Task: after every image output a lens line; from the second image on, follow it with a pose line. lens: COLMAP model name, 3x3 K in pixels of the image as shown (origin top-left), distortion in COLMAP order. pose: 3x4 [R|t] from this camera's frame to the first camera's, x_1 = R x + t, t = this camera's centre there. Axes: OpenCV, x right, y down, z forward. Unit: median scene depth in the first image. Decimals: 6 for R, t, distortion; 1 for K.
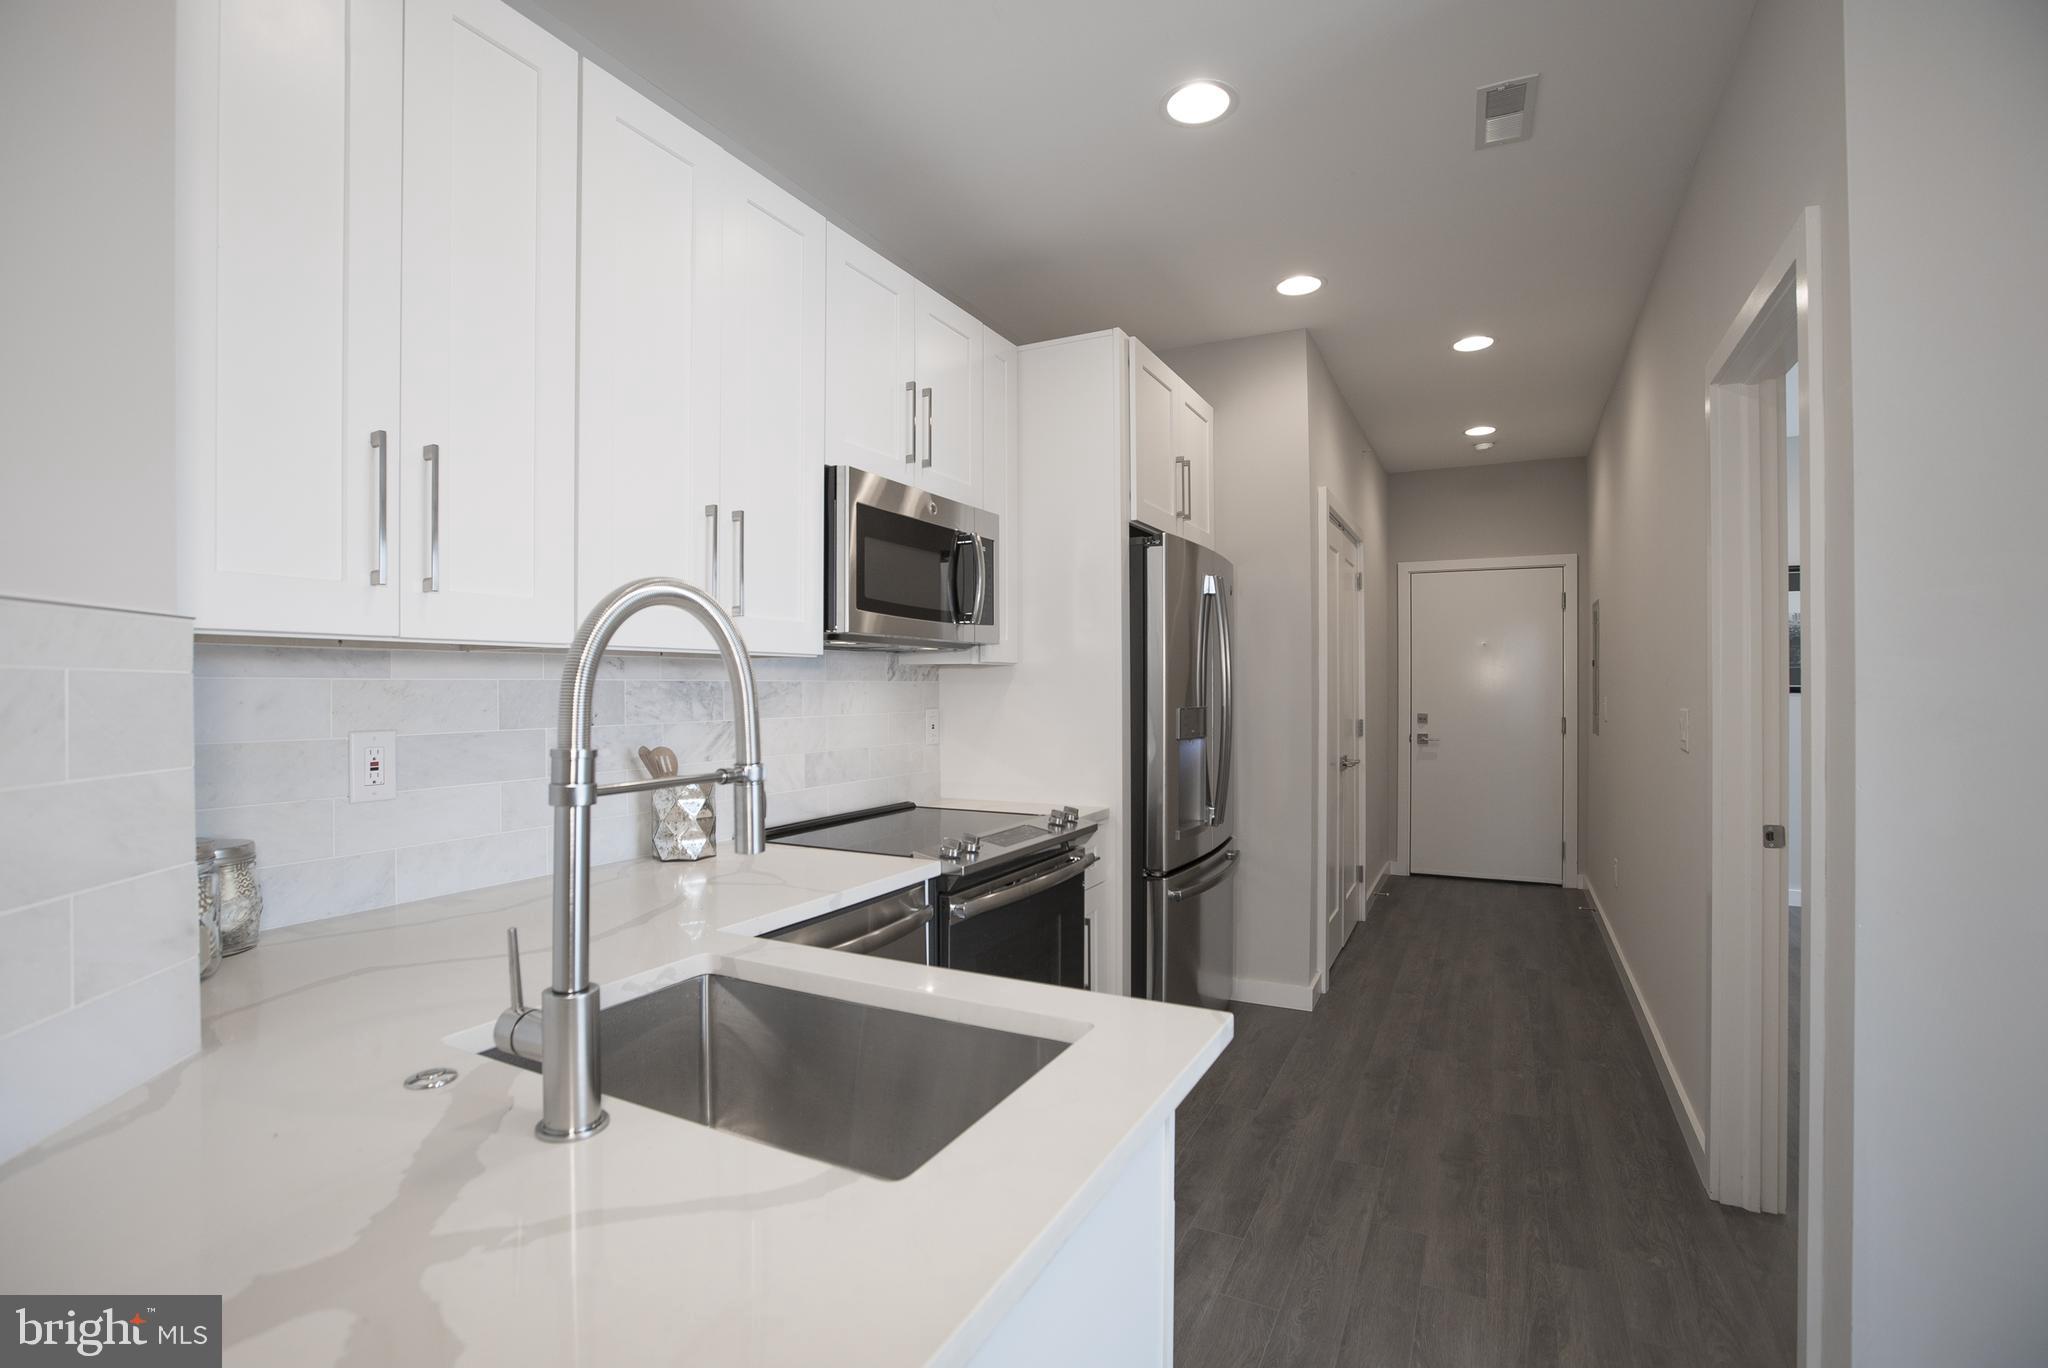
lens RADIAL K [[955.4, 0, 993.4], [0, 955.4, 682.0], [0, 0, 1]] dist [-0.063847, 0.019456]
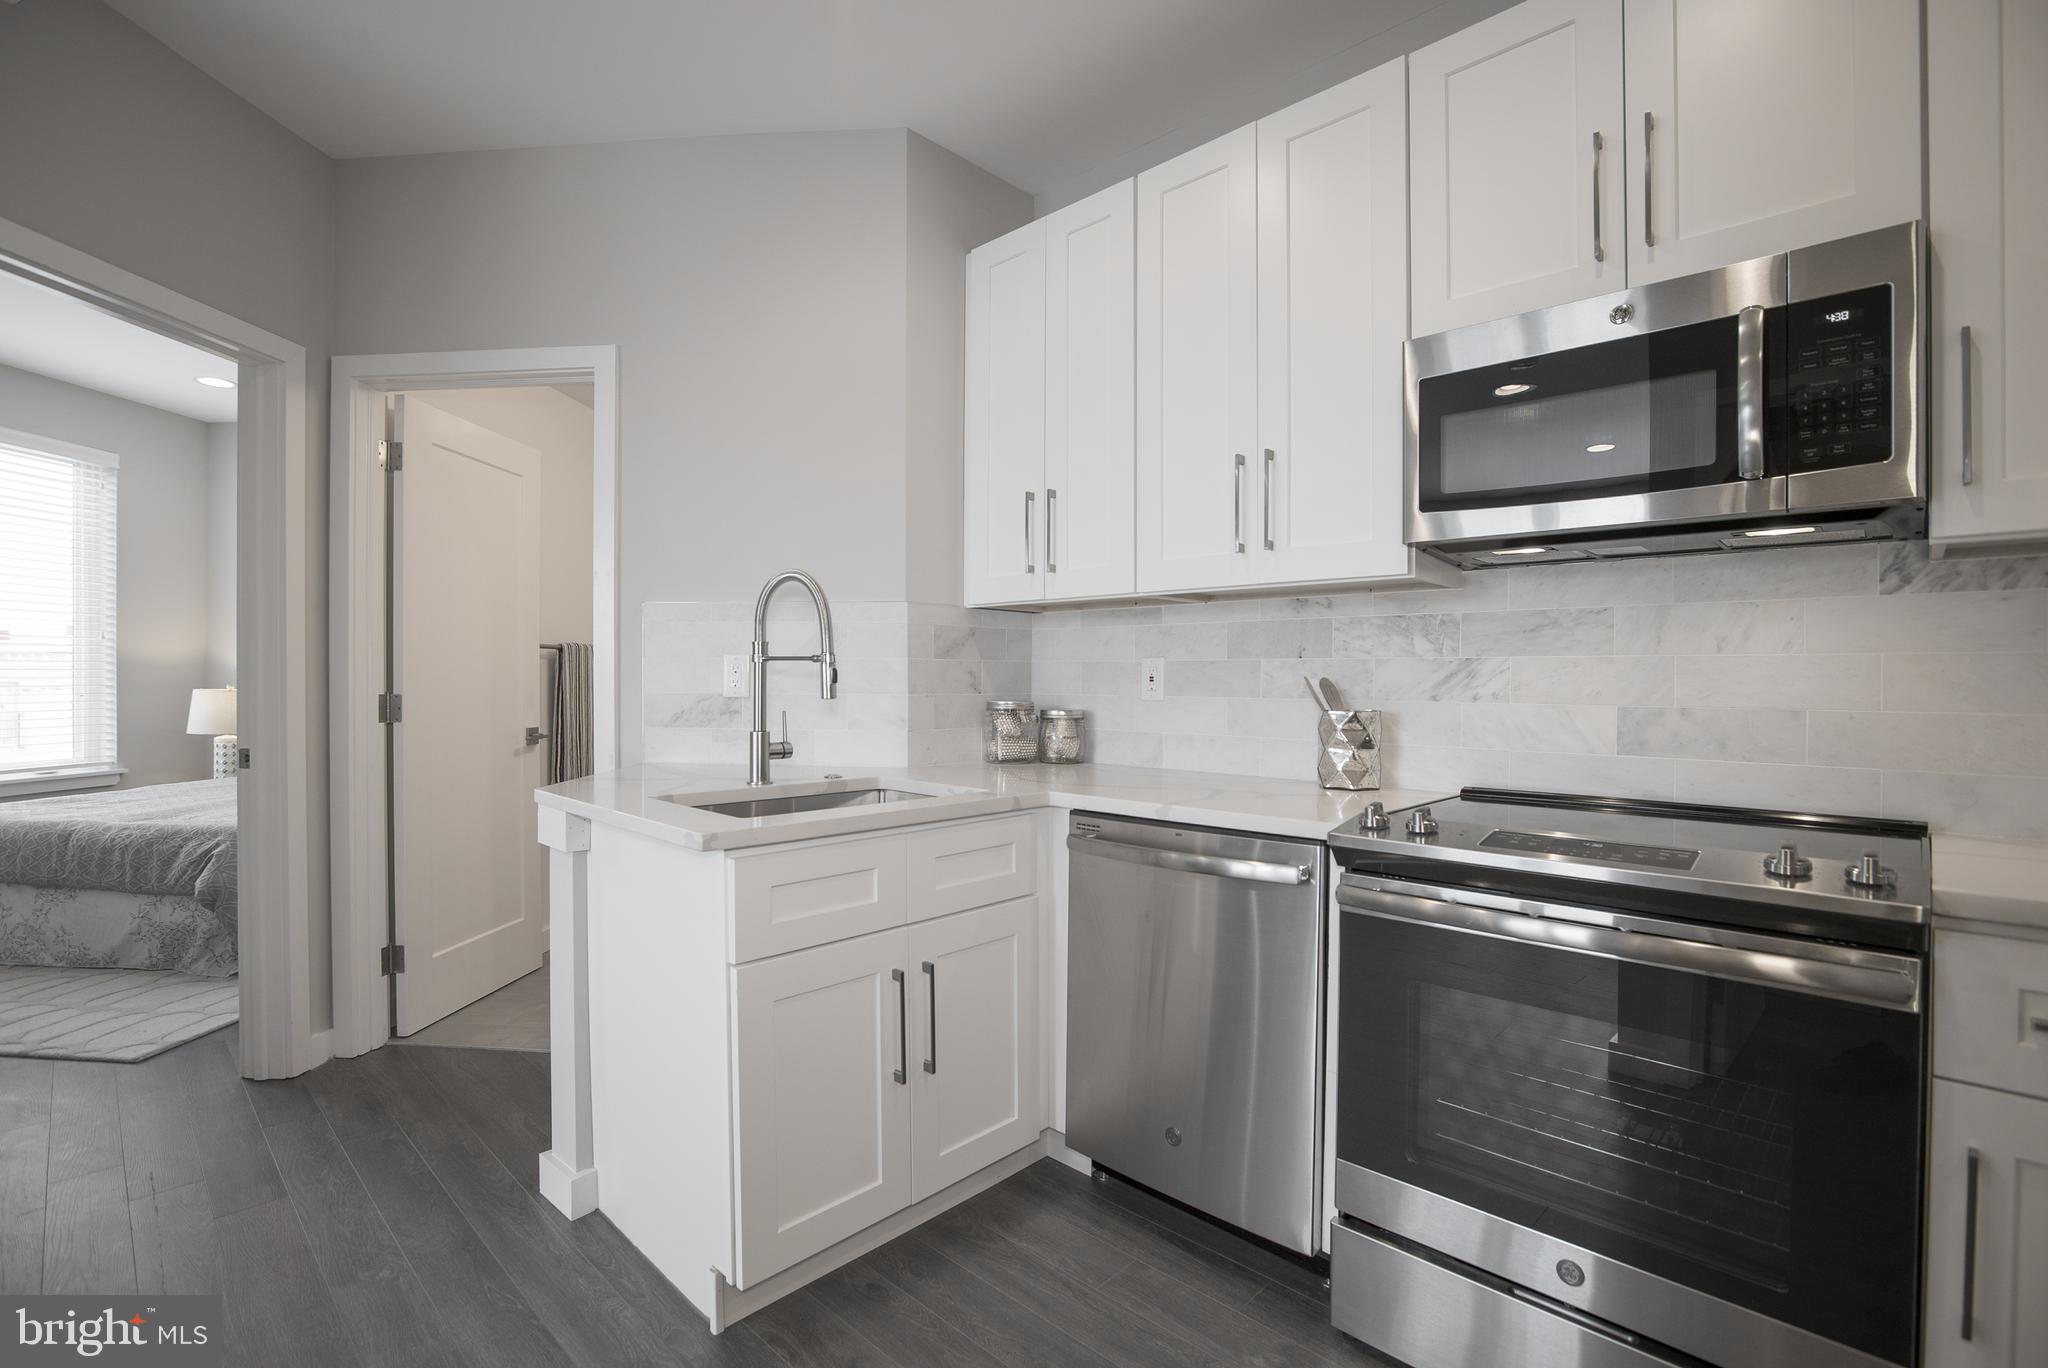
lens RADIAL K [[938.1, 0, 1022.0], [0, 938.1, 680.3], [0, 0, 1]] dist [-0.054572, 0.014150]
pose [[-0.274471, 0.004154, -0.961587, 0.700965], [-0.000773, 0.999989, 0.004541, 0.062062], [0.961595, 0.001989, -0.274464, 0.896226]]
